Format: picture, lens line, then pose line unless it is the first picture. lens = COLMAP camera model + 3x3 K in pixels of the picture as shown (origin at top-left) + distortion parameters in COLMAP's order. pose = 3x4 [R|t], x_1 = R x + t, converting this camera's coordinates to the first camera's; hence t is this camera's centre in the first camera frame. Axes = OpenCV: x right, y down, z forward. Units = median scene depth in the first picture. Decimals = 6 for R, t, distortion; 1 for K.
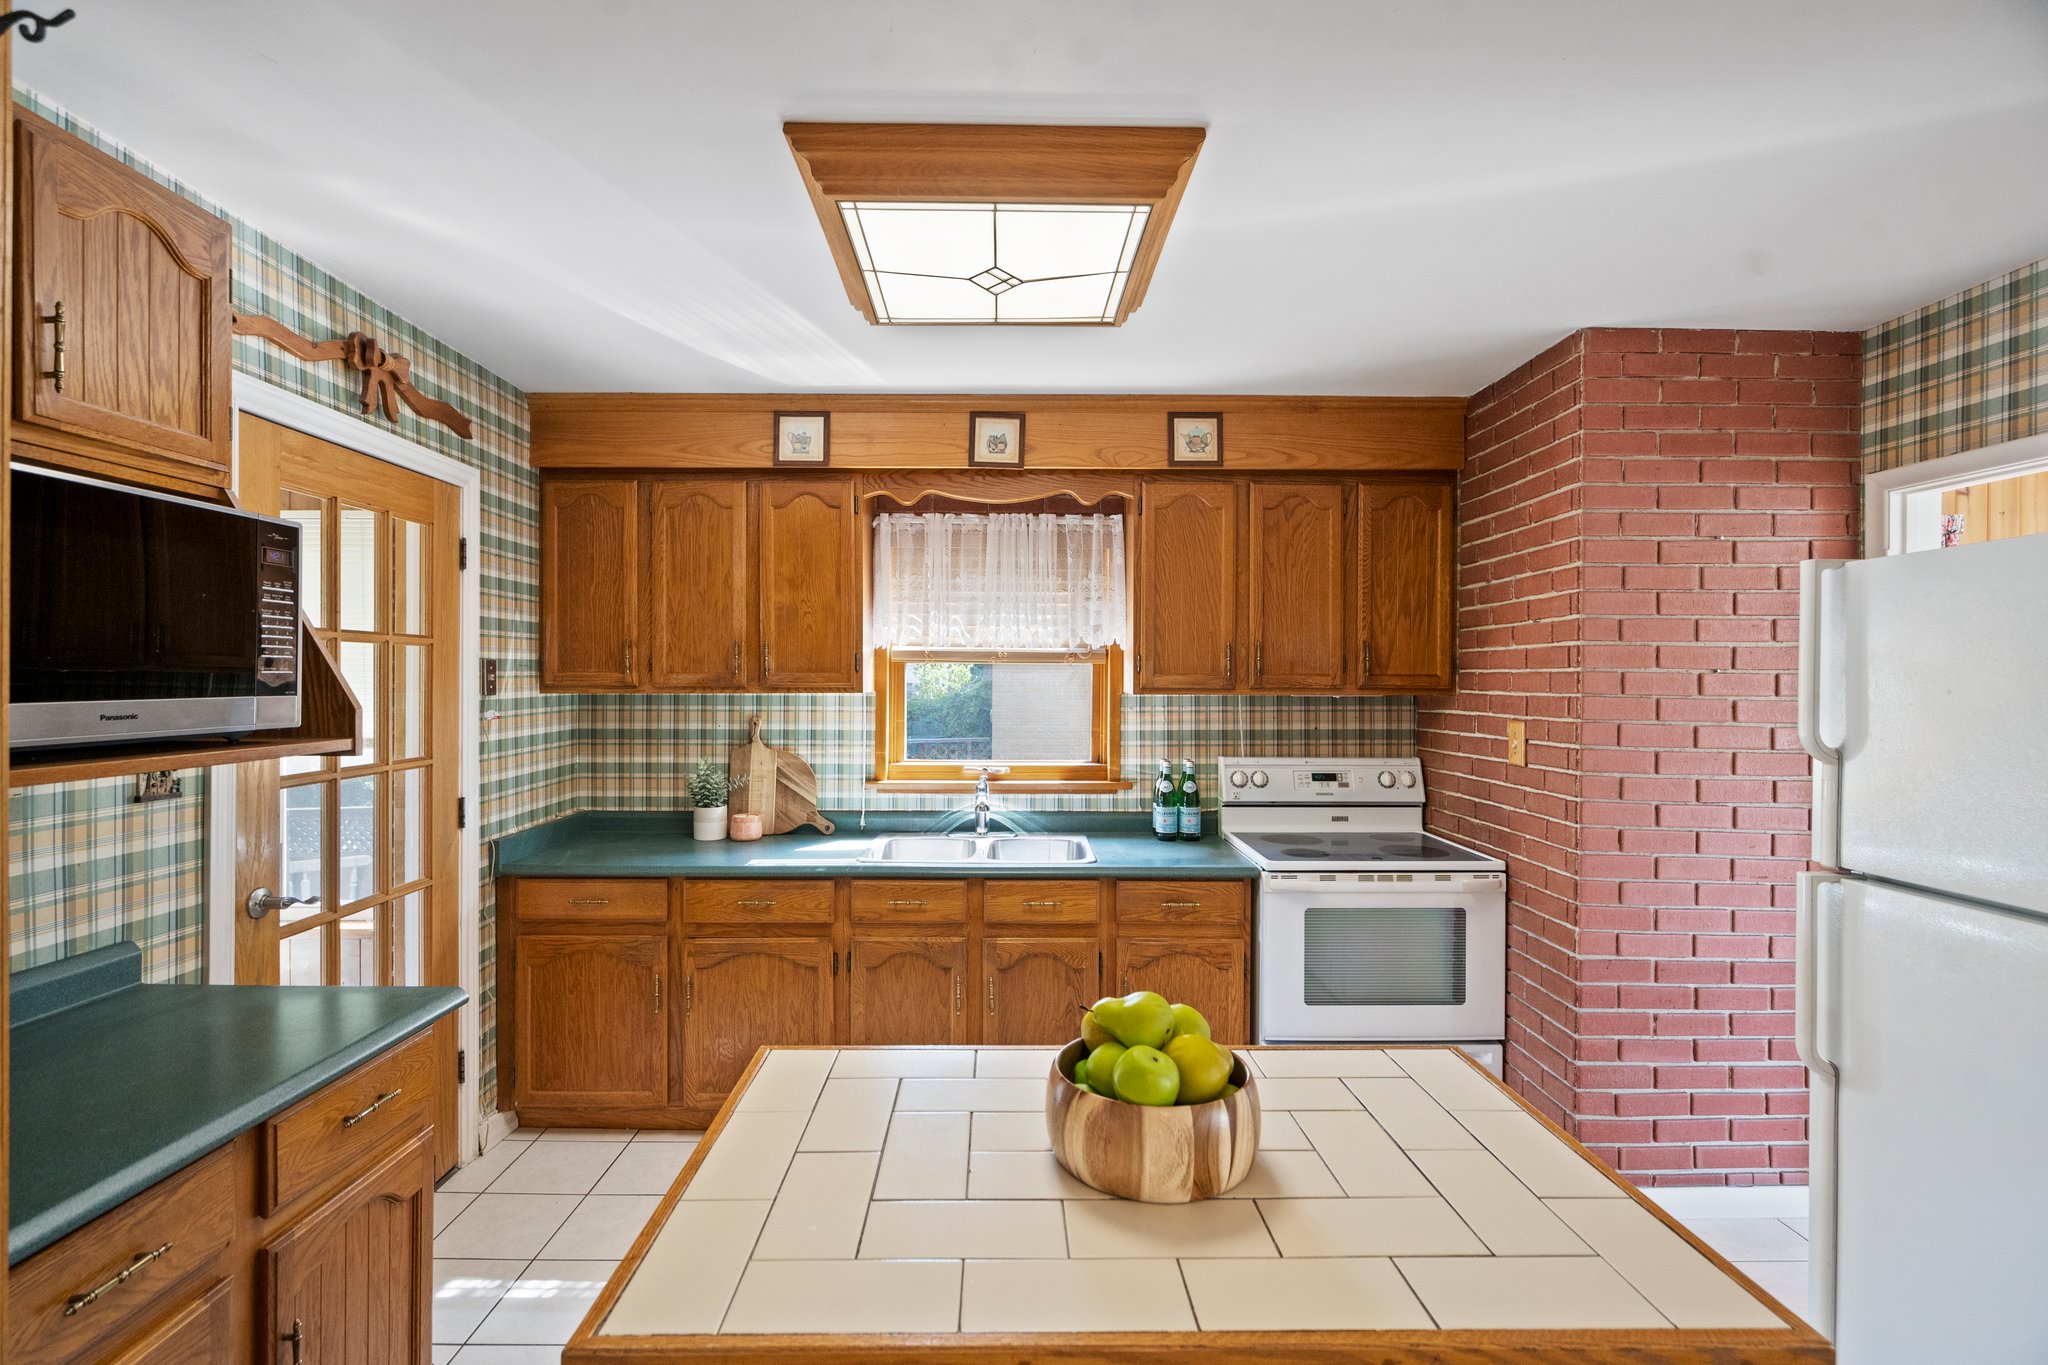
lens RADIAL K [[930.0, 0, 1011.7], [0, 930.0, 678.7], [0, 0, 1]] dist [-0.003801, 0.001893]
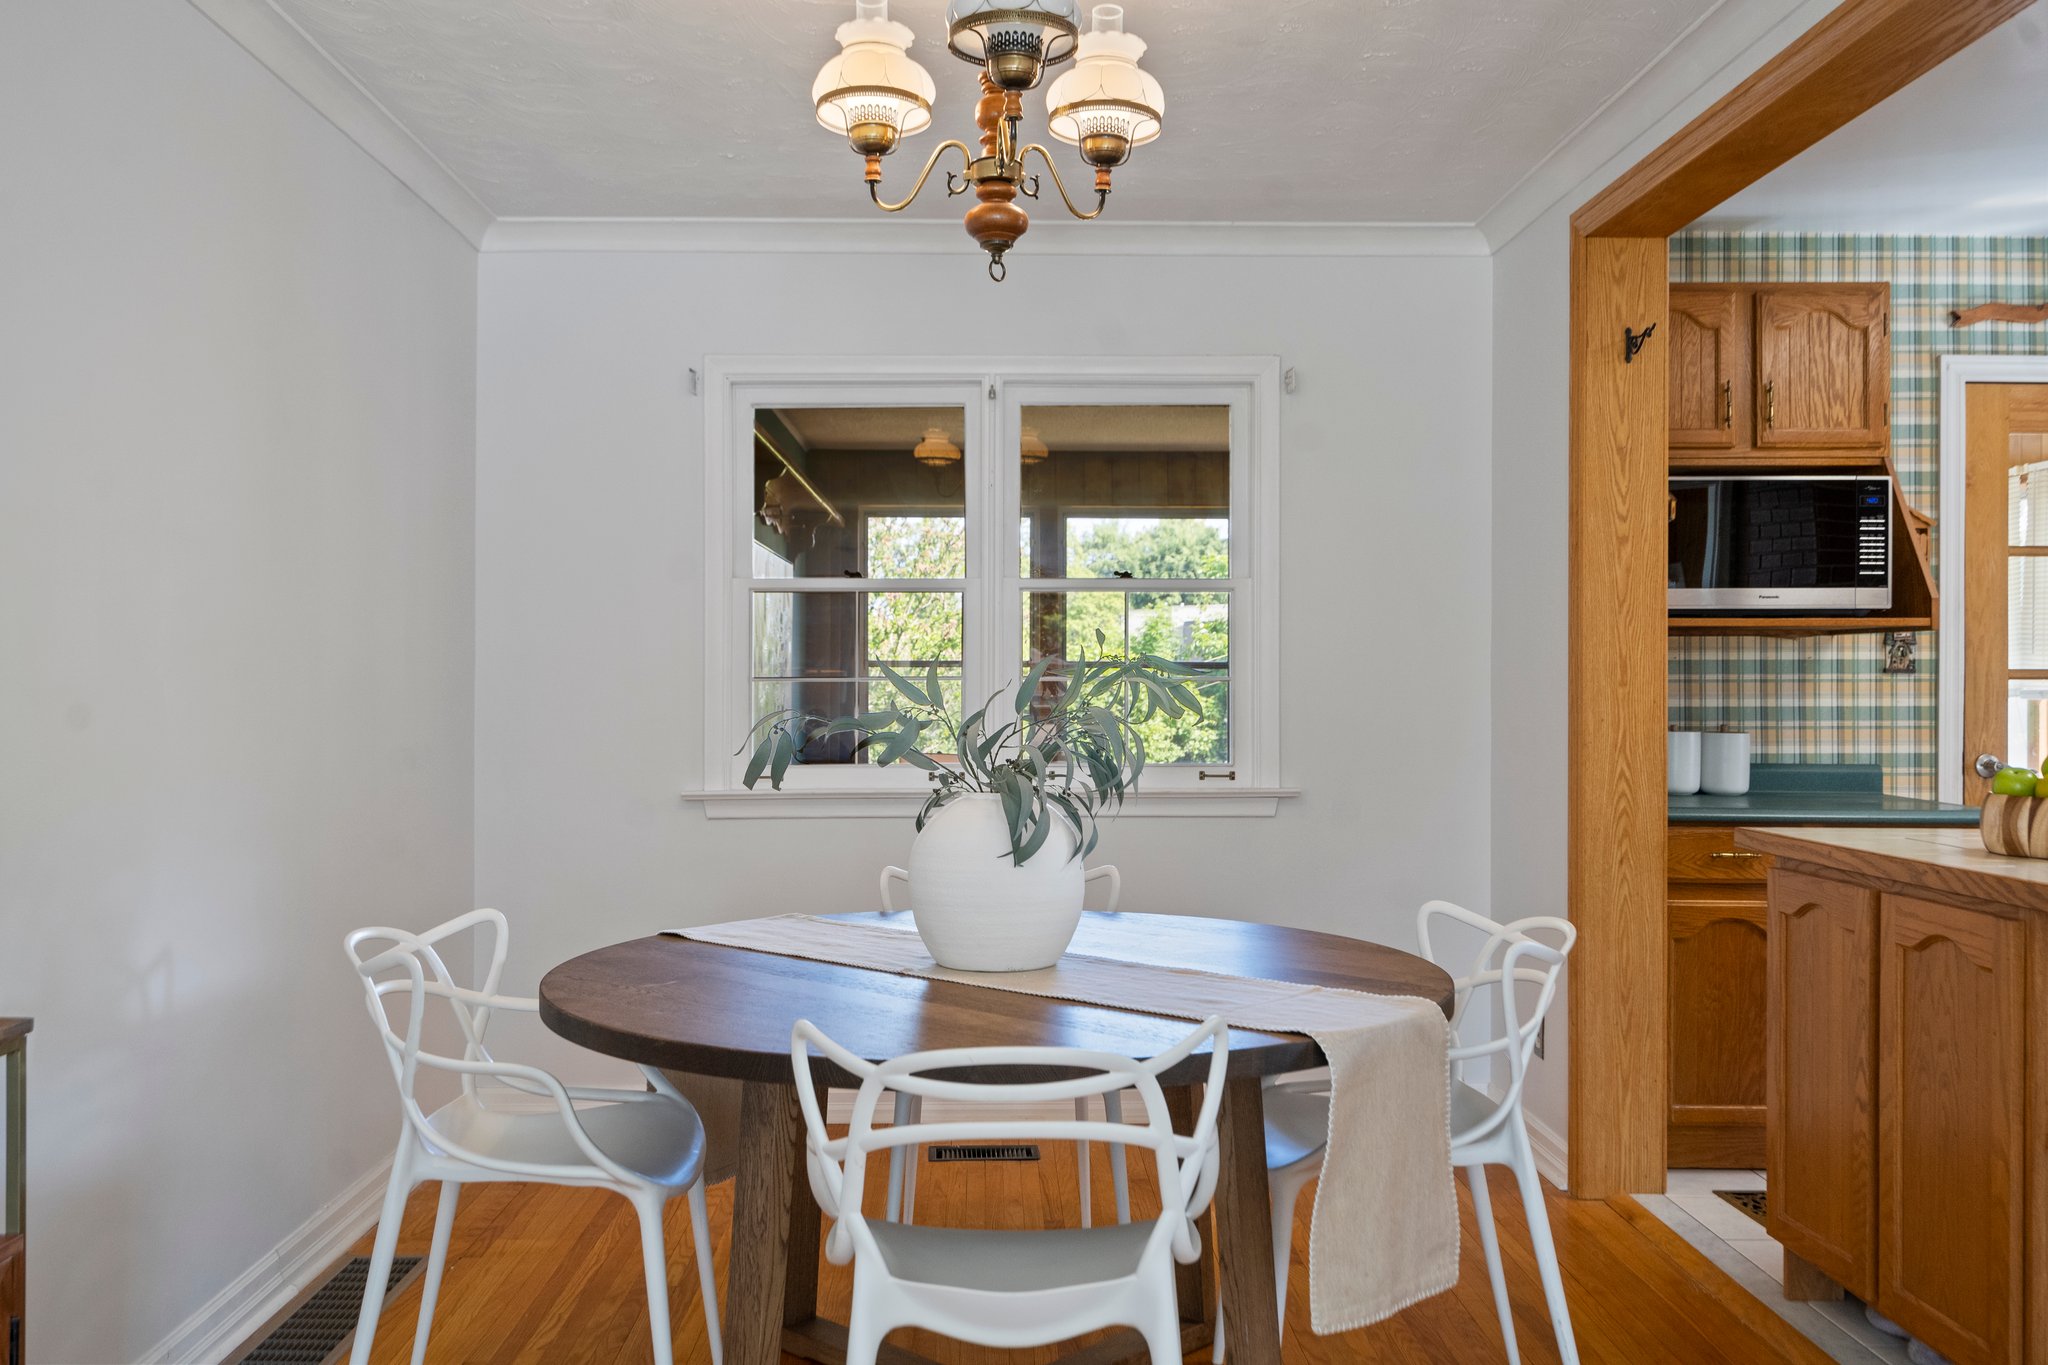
lens RADIAL K [[1713.0, 0, 999.2], [0, 1713.0, 674.8], [0, 0, 1]] dist [0.018507, -0.013773]
pose [[0.008026, -0.006269, -0.999948, 1.055997], [-0.002892, 0.999976, -0.006293, 0.093914], [0.999964, 0.002942, 0.008008, -0.254979]]
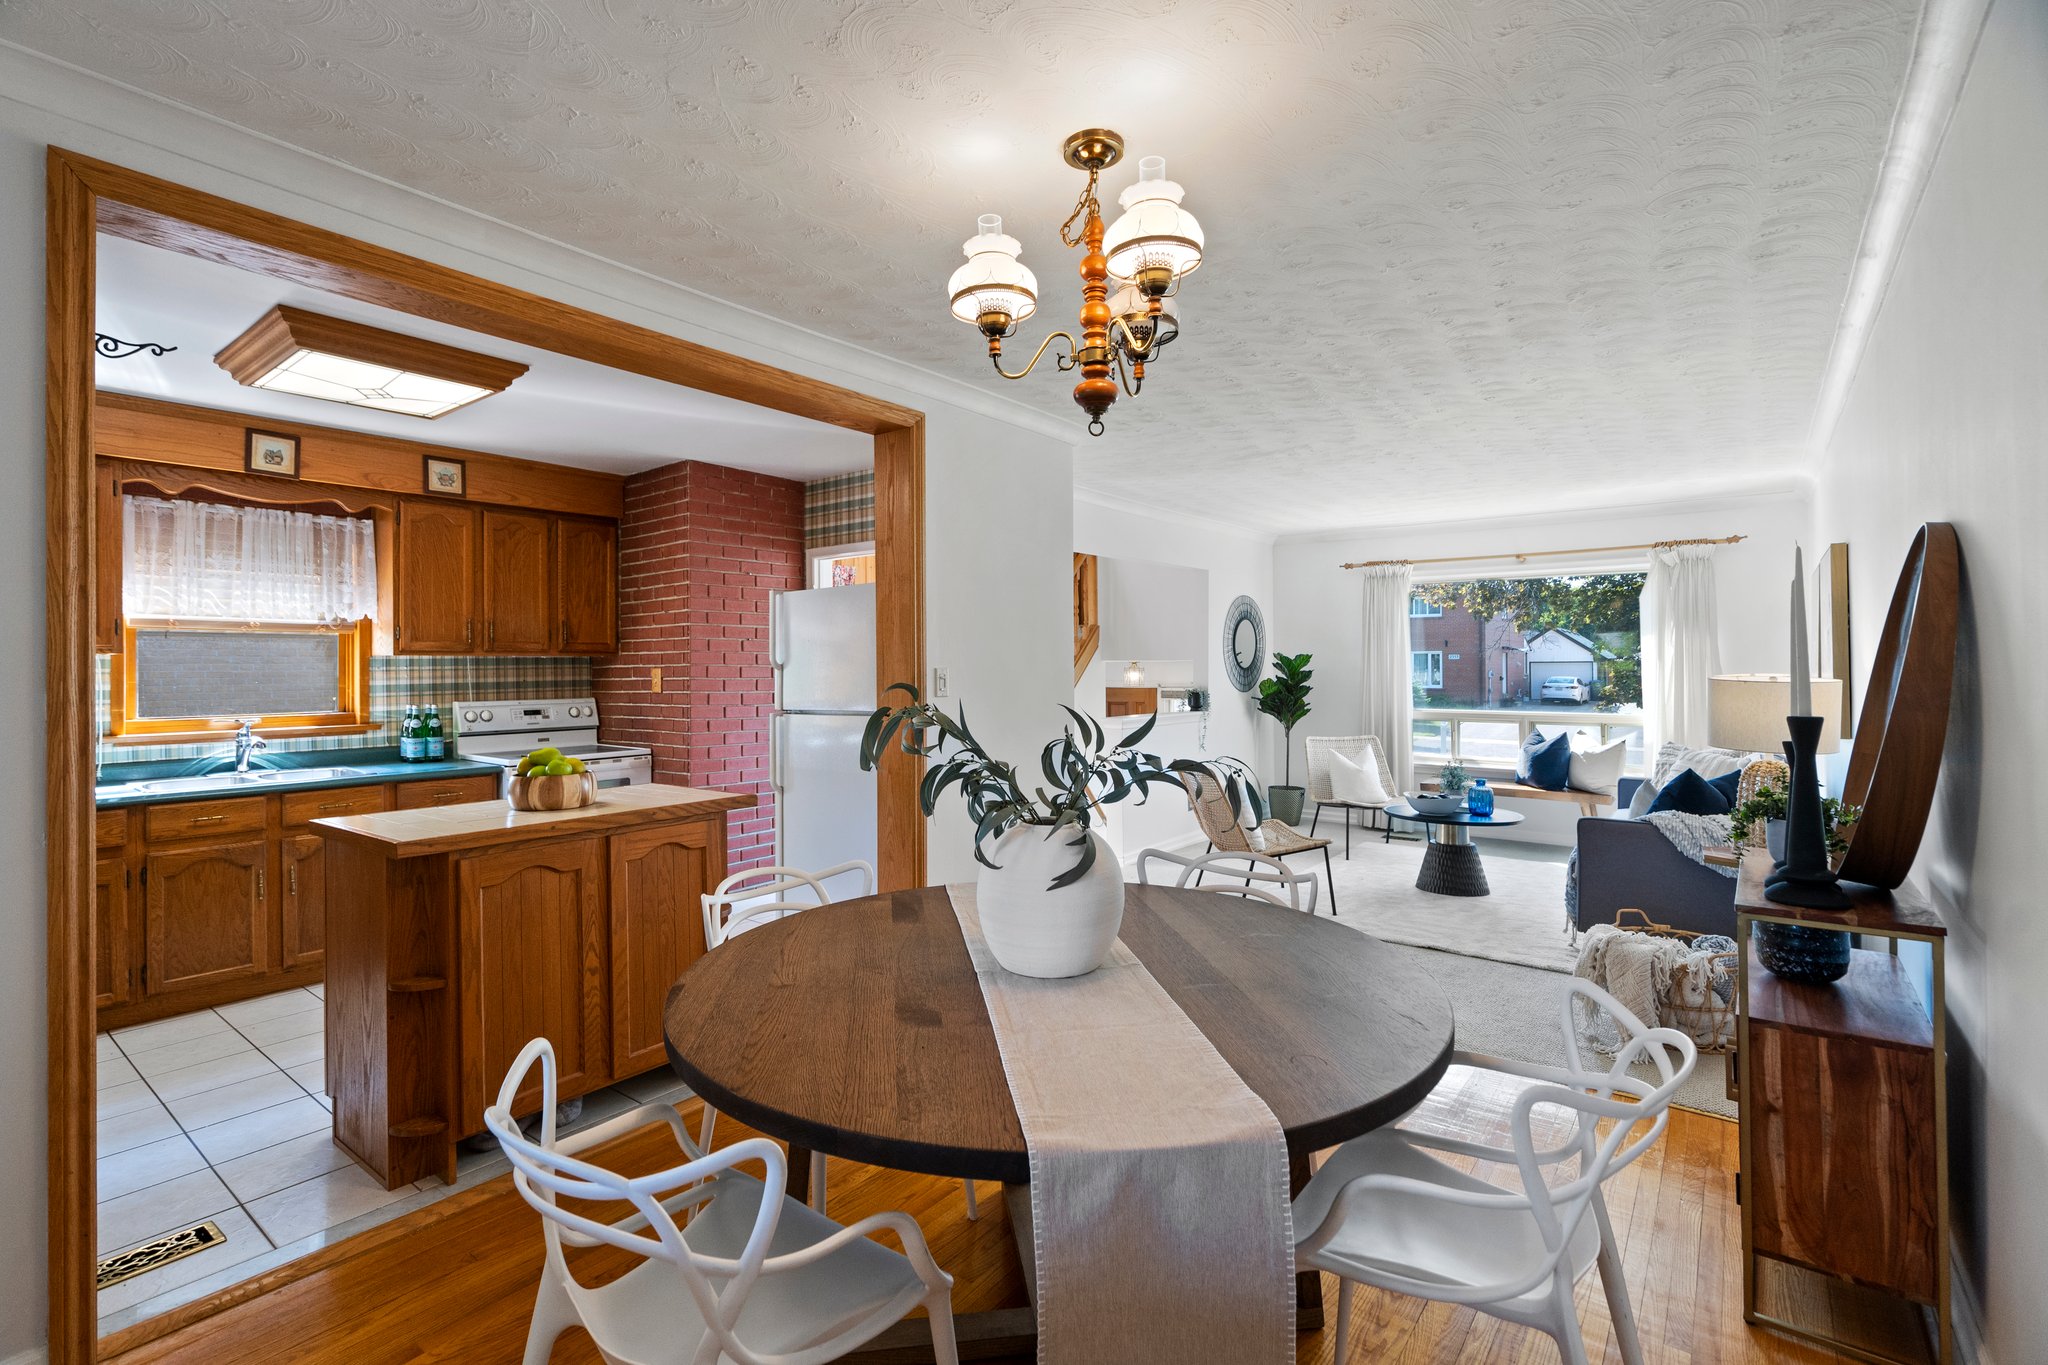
lens RADIAL K [[938.8, 0, 1010.0], [0, 938.8, 660.0], [0, 0, 1]] dist [-0.004519, 0.001032]
pose [[0.628162, -0.002971, 0.778077, -0.410913], [0.012672, 0.999899, -0.006412, 0.049009], [-0.777979, 0.013888, 0.628136, -0.627843]]
